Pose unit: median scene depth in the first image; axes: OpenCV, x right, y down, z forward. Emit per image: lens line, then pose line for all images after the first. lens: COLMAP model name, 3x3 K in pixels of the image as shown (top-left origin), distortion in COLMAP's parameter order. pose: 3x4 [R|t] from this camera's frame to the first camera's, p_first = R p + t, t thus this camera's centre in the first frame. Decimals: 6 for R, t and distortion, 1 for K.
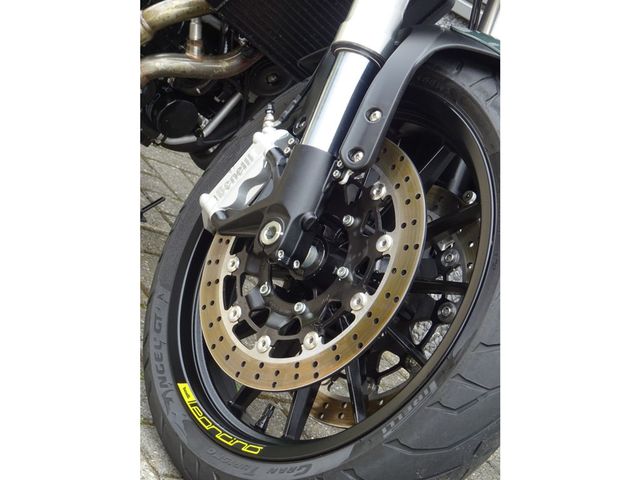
lens RADIAL K [[1469.0, 0, 320.1], [0, 1469.0, 239.7], [0, 0, 1]] dist [-0.154325, 0.000000]
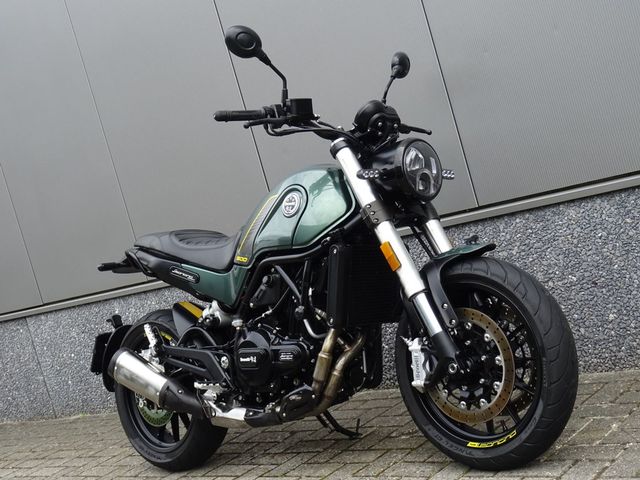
lens RADIAL K [[995.9, 0, 320.6], [0, 995.9, 240.2], [0, 0, 1]] dist [-0.063527, 0.000000]
pose [[0.677342, -0.733398, 0.057752, -0.118821], [0.732113, 0.664279, -0.150812, -0.057272], [0.072242, 0.144432, 0.986874, -0.692958]]
